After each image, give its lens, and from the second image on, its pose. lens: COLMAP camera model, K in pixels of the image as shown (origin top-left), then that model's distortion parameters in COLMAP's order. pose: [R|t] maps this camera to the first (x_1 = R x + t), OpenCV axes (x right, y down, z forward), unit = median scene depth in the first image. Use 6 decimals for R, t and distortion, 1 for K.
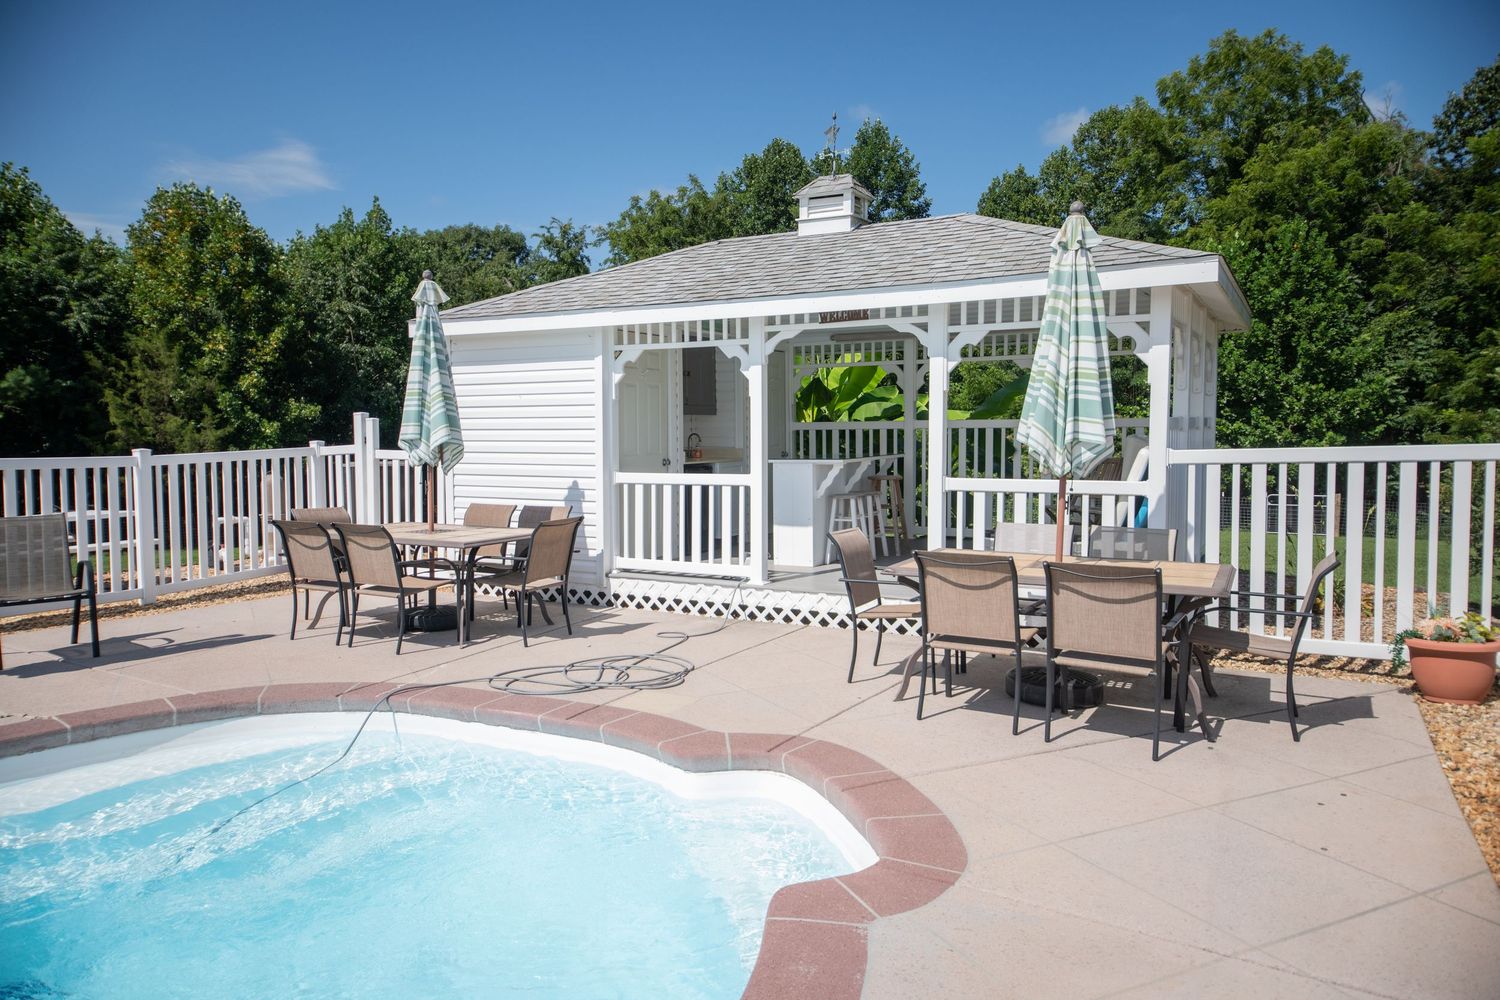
lens RADIAL K [[926.8, 0, 750.0], [0, 926.8, 500.0], [0, 0, 1]] dist [0.025206, -0.003130]
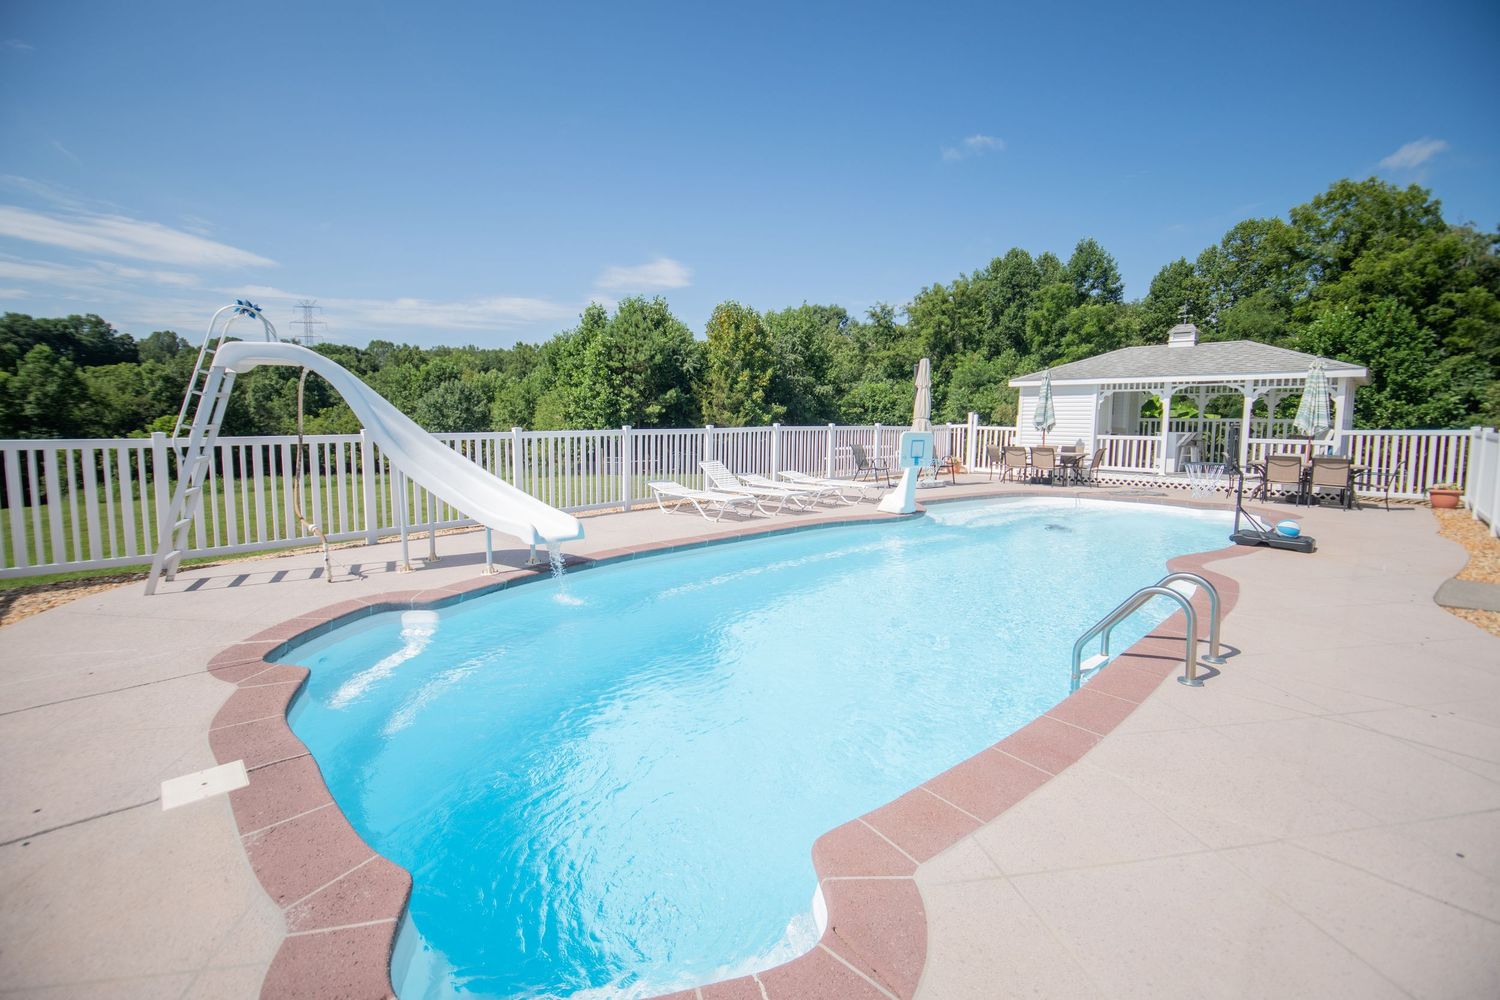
lens RADIAL K [[578.7, 0, 751.7], [0, 578.7, 484.9], [0, 0, 1]] dist [-0.046107, 0.003905]
pose [[0.948177, 0.045872, -0.314414, -0.140594], [-0.035157, 0.998594, 0.039669, 0.021020], [0.315791, -0.026560, 0.948457, -0.229806]]
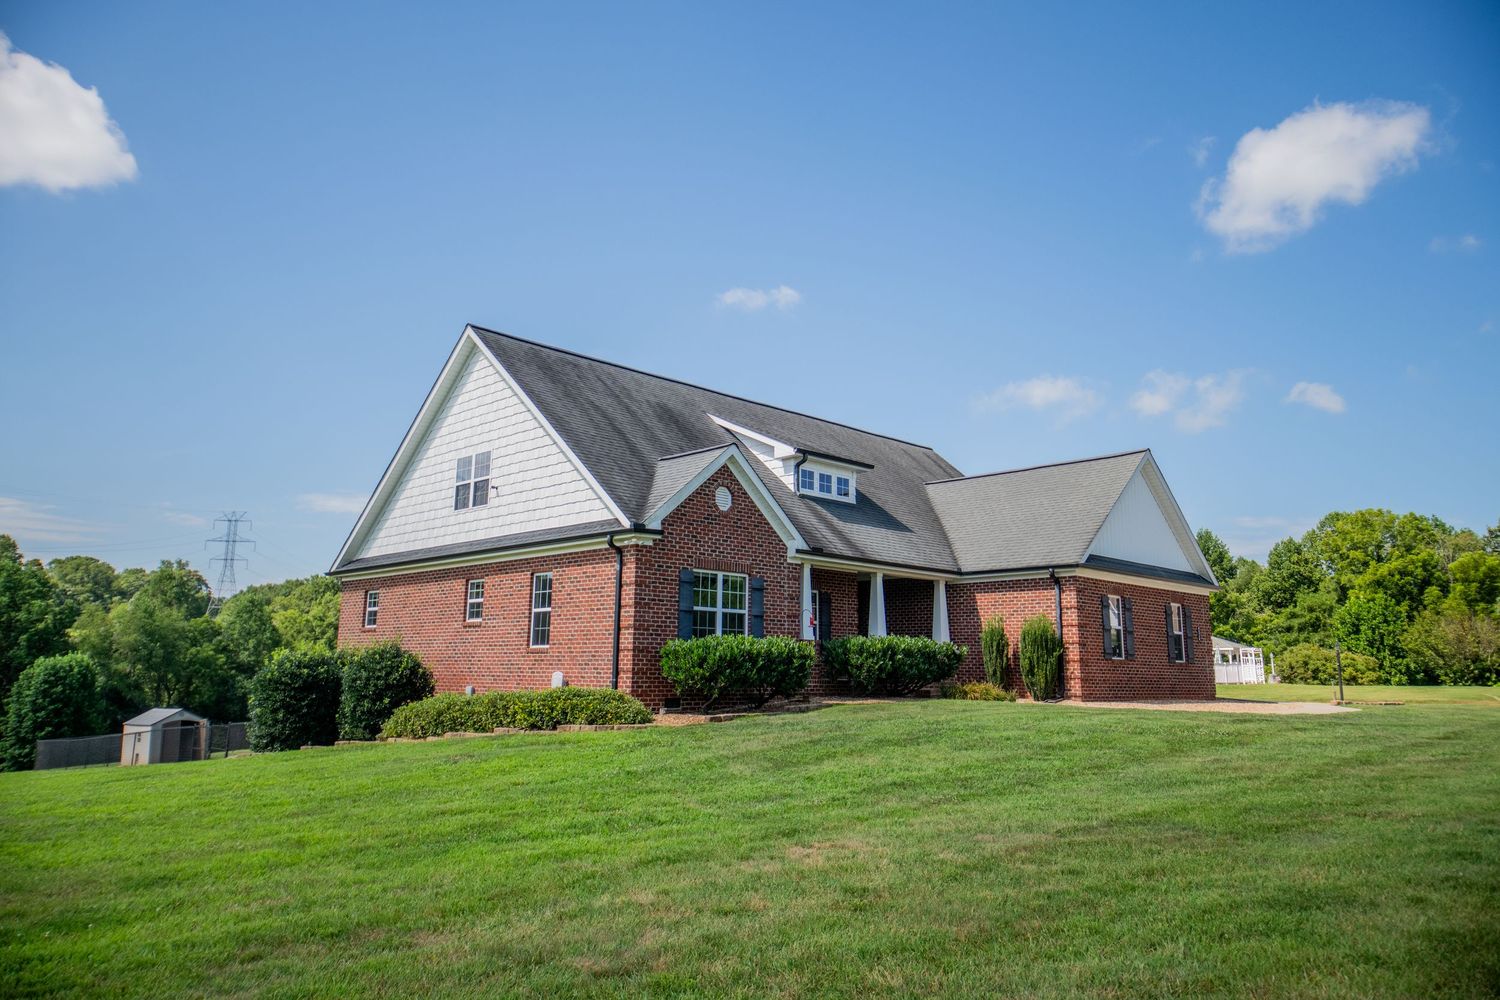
lens RADIAL K [[926.8, 0, 750.0], [0, 926.8, 500.0], [0, 0, 1]] dist [0.025206, -0.003130]
pose [[0.936812, -0.055825, -0.345351, -0.147413], [-0.035218, 0.967121, -0.251867, 0.162561], [0.348057, 0.248115, 0.904044, -1.935381]]
